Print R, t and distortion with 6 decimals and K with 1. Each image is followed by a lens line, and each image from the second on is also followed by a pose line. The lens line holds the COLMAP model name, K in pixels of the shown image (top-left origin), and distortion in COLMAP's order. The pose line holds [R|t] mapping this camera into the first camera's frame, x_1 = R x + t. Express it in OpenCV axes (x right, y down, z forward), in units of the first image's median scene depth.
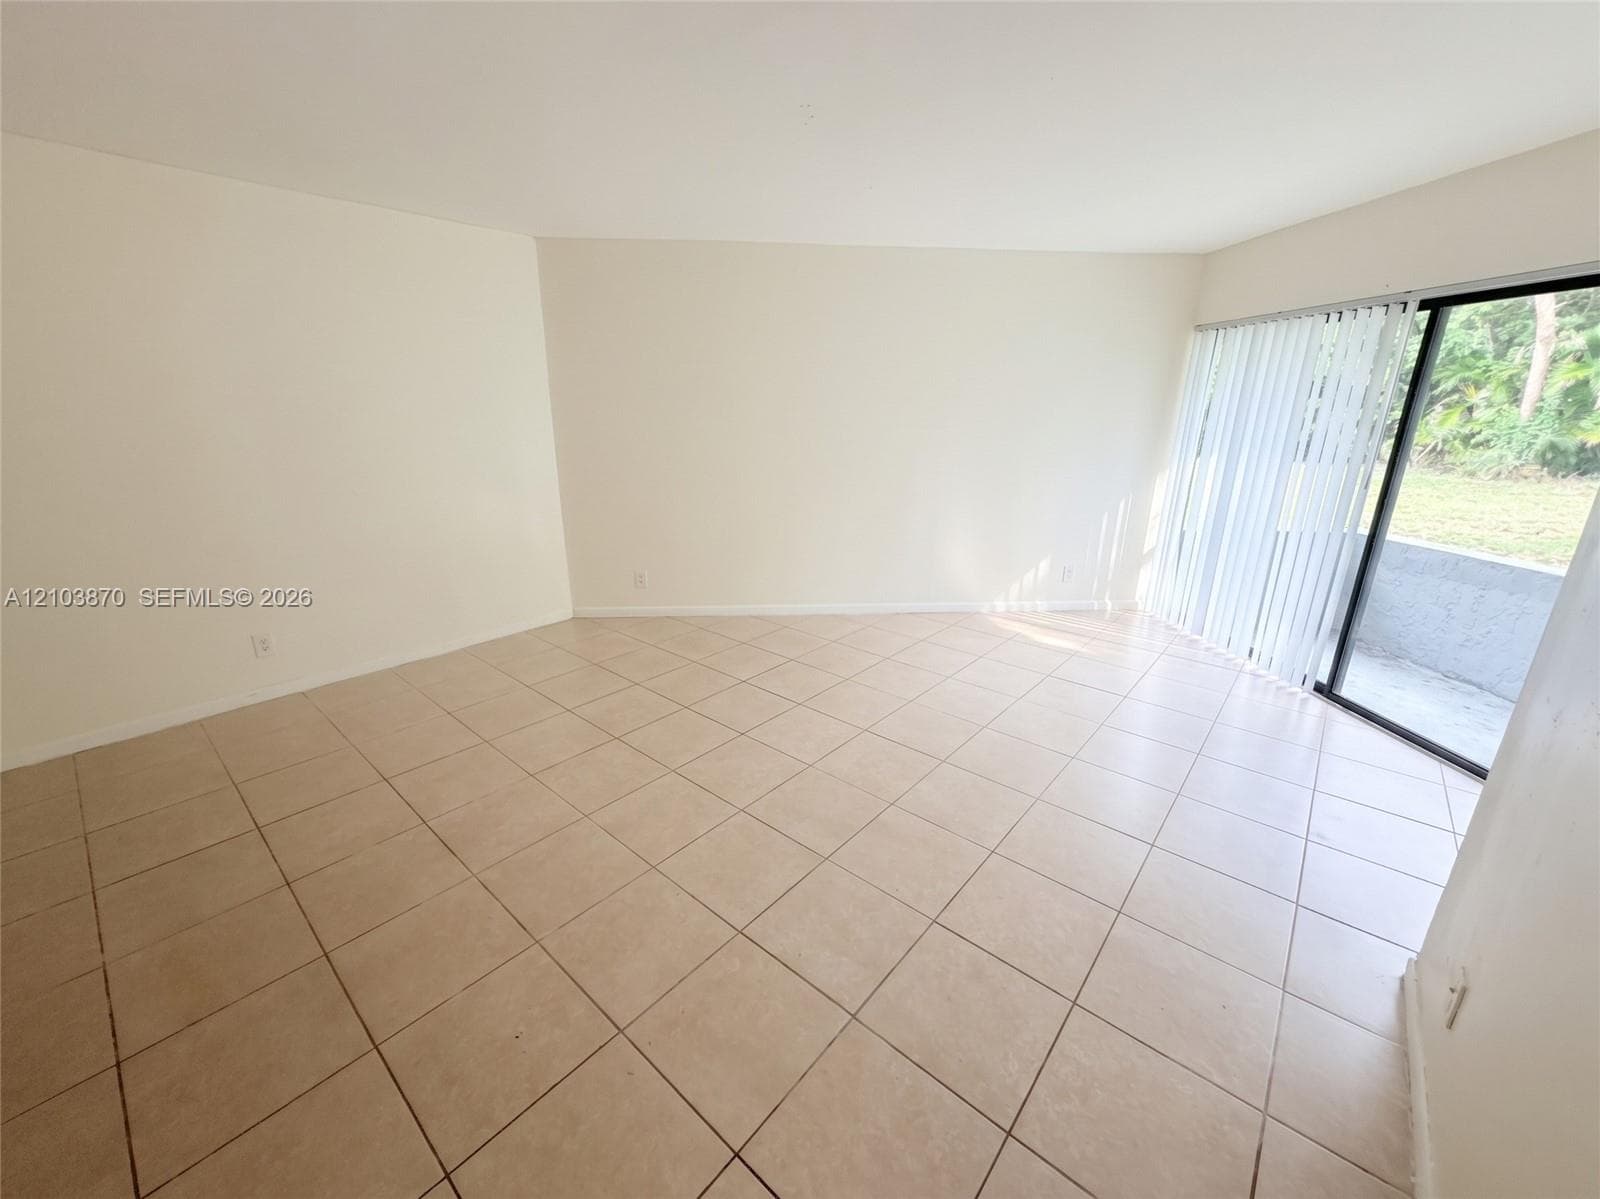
lens RADIAL K [[638.2, 0, 793.9], [0, 638.2, 601.9], [0, 0, 1]] dist [-0.000698, -0.000231]
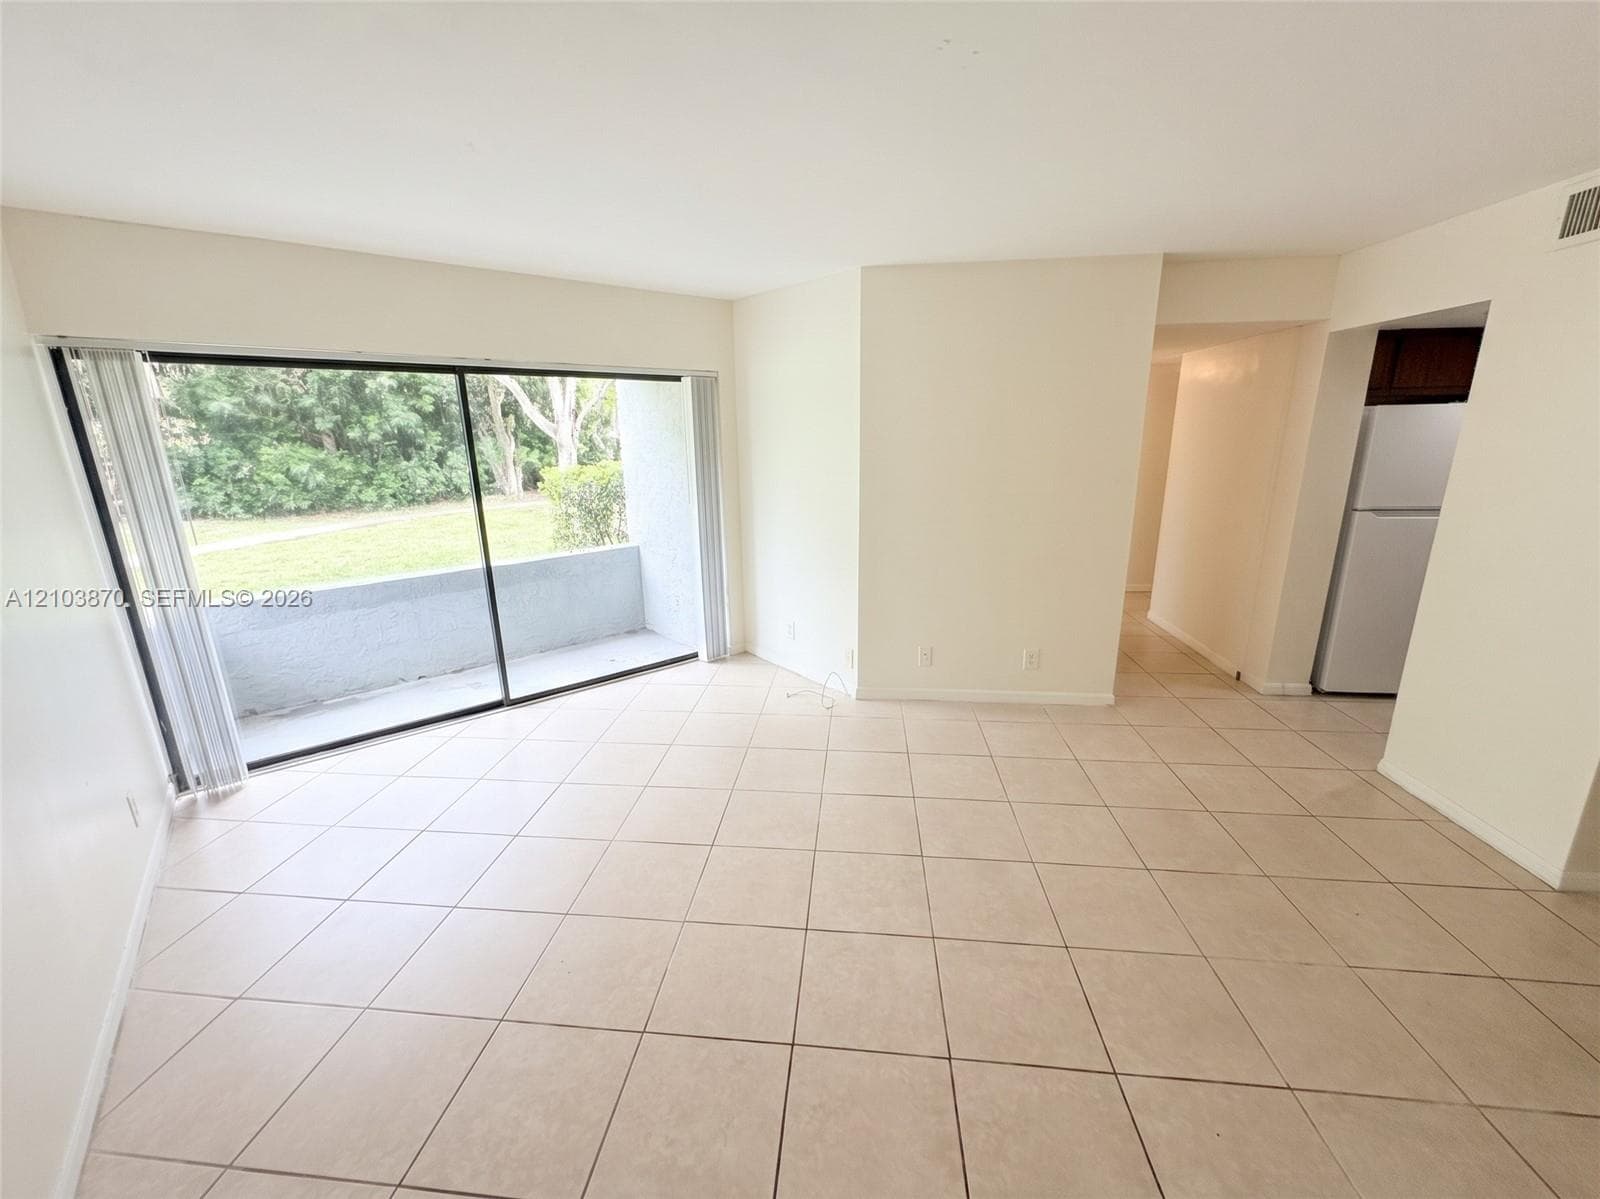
lens RADIAL K [[642.2, 0, 793.3], [0, 642.2, 597.2], [0, 0, 1]] dist [0.007300, 0.000297]
pose [[-0.570305, -0.209763, 0.794199, -0.348563], [0.252886, 0.875053, 0.412713, -0.400451], [-0.781538, 0.436214, -0.446000, 1.129053]]
